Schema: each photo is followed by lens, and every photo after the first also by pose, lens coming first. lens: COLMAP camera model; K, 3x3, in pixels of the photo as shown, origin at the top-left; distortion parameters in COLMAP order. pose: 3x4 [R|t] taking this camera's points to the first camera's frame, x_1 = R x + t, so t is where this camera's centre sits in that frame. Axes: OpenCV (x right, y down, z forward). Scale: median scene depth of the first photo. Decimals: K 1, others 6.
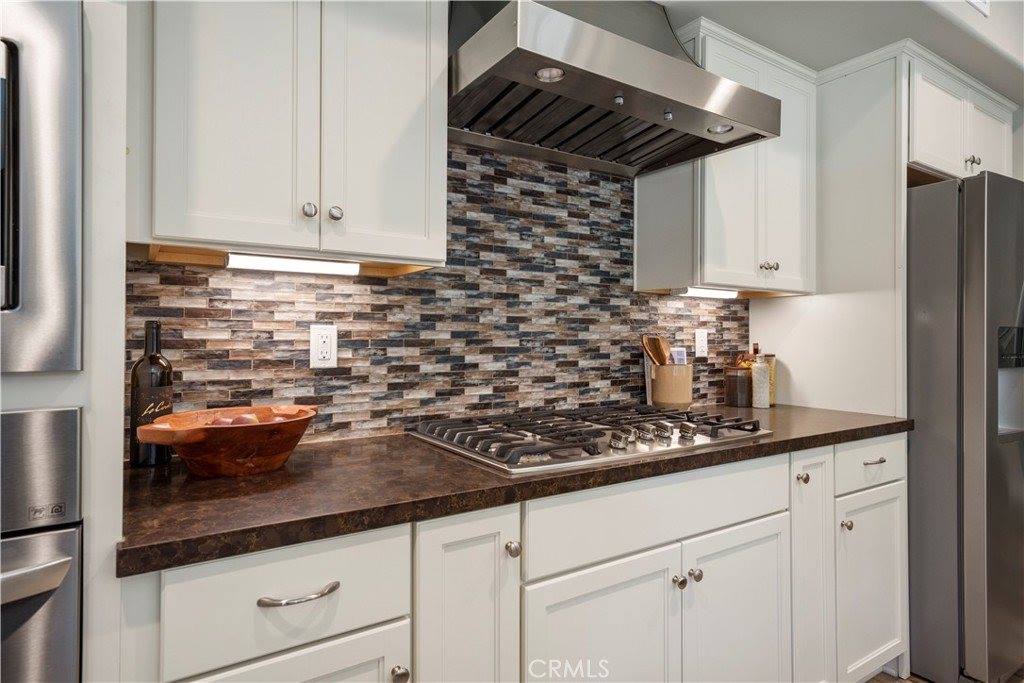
lens RADIAL K [[562.8, 0, 510.3], [0, 562.8, 334.4], [0, 0, 1]] dist [0.006207, 0.001273]
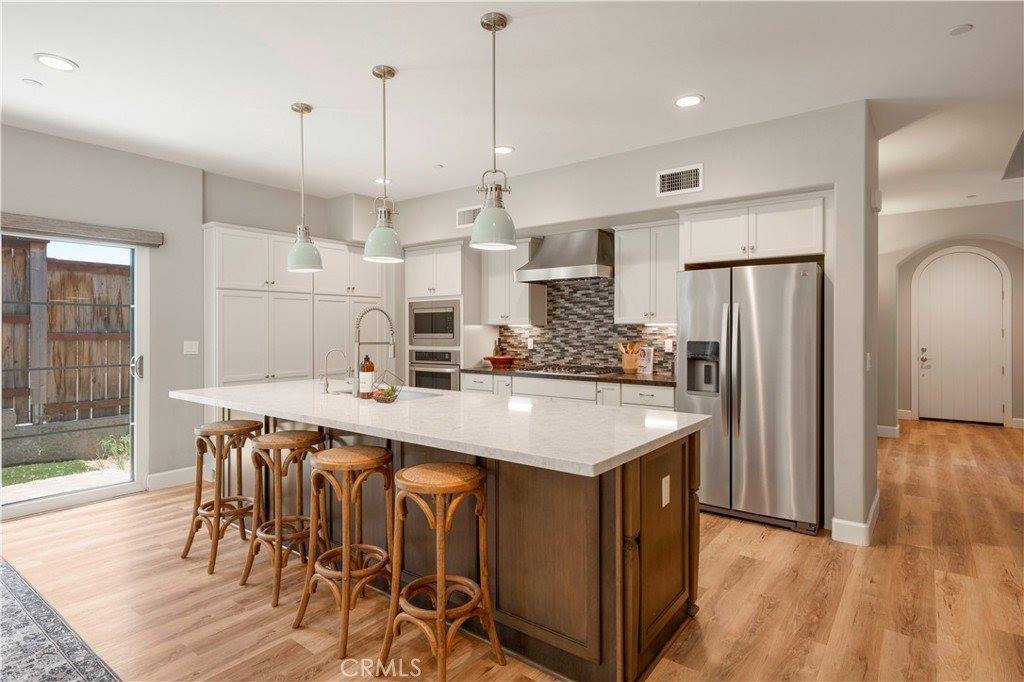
lens RADIAL K [[543.4, 0, 506.9], [0, 543.4, 327.2], [0, 0, 1]] dist [0.000114, 0.004485]
pose [[0.327972, -0.006812, -0.944663, 2.758152], [0.007269, 0.999963, -0.004687, -0.067177], [0.944660, -0.005330, 0.328009, -0.367629]]
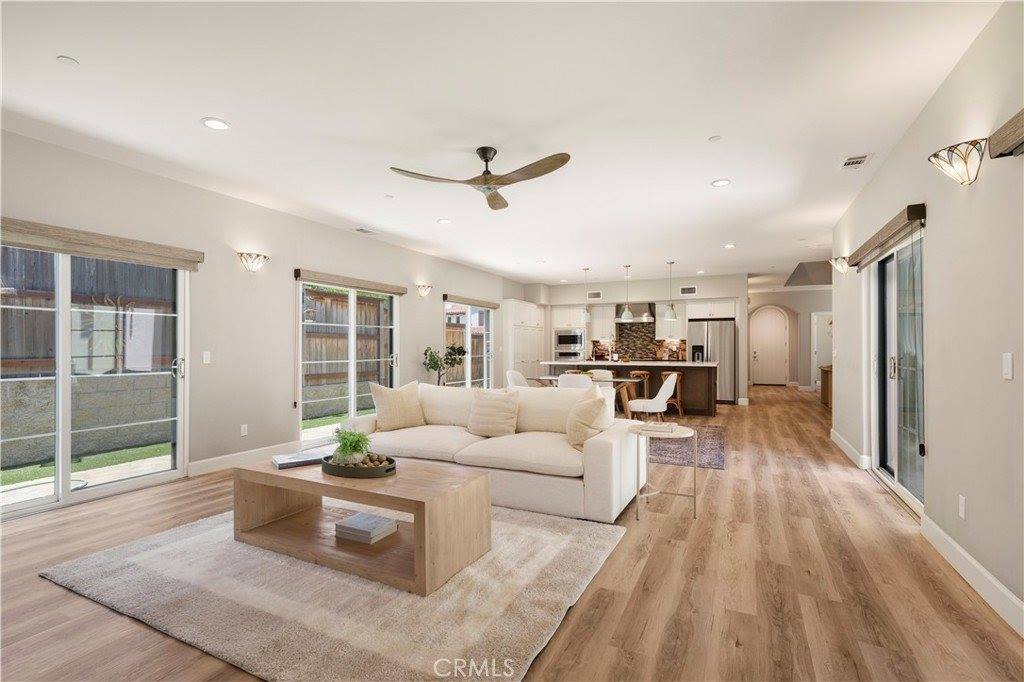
lens RADIAL K [[488.0, 0, 513.7], [0, 488.0, 348.0], [0, 0, 1]] dist [0.015382, -0.001091]
pose [[0.526749, -0.003770, -0.850013, 4.784629], [0.009232, 0.999957, 0.001286, -0.013146], [0.849971, -0.008525, 0.526761, -3.877114]]
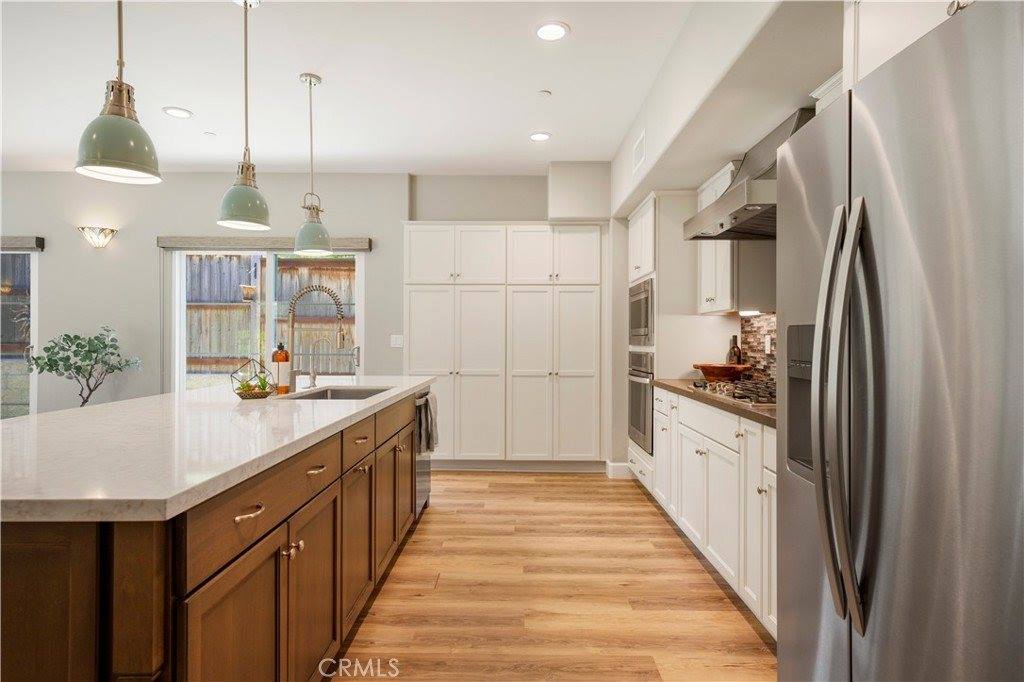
lens RADIAL K [[562.8, 0, 510.6], [0, 562.8, 337.3], [0, 0, 1]] dist [0.006207, 0.001273]
pose [[-0.564231, -0.006714, -0.825590, 1.861549], [-0.001947, 0.999975, -0.006801, 0.007739], [0.825615, -0.002230, -0.564230, 1.204849]]
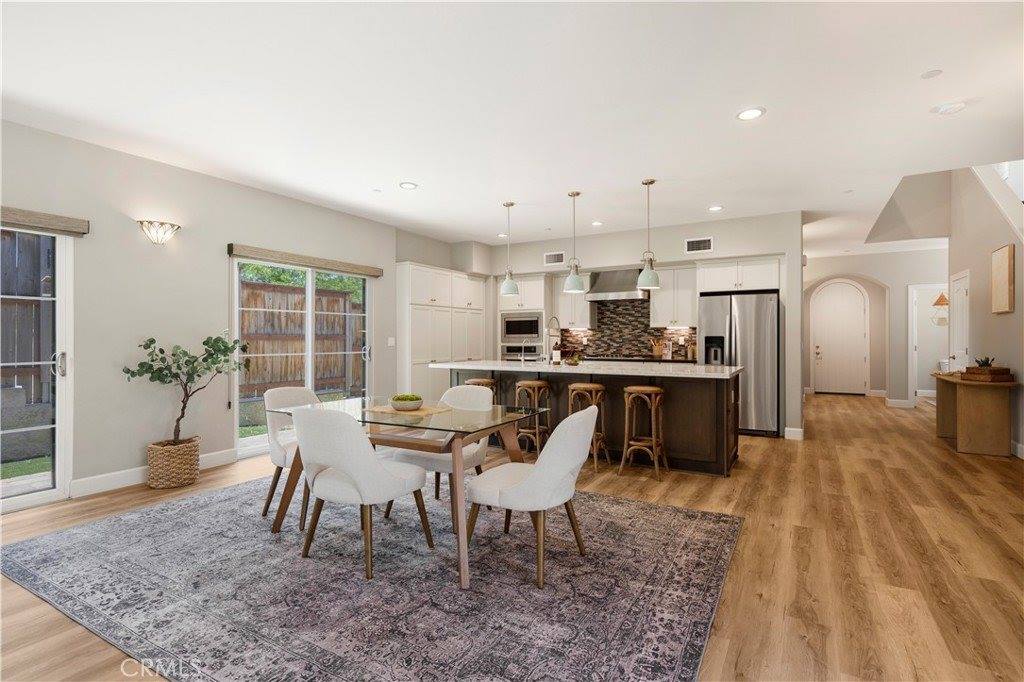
lens RADIAL K [[499.8, 0, 505.0], [0, 499.8, 337.8], [0, 0, 1]] dist [-0.000905, -0.000661]
pose [[0.434514, -0.005620, -0.900648, 3.532729], [0.007509, 0.999968, -0.002617, -0.005745], [0.900634, -0.005626, 0.434542, -1.817220]]
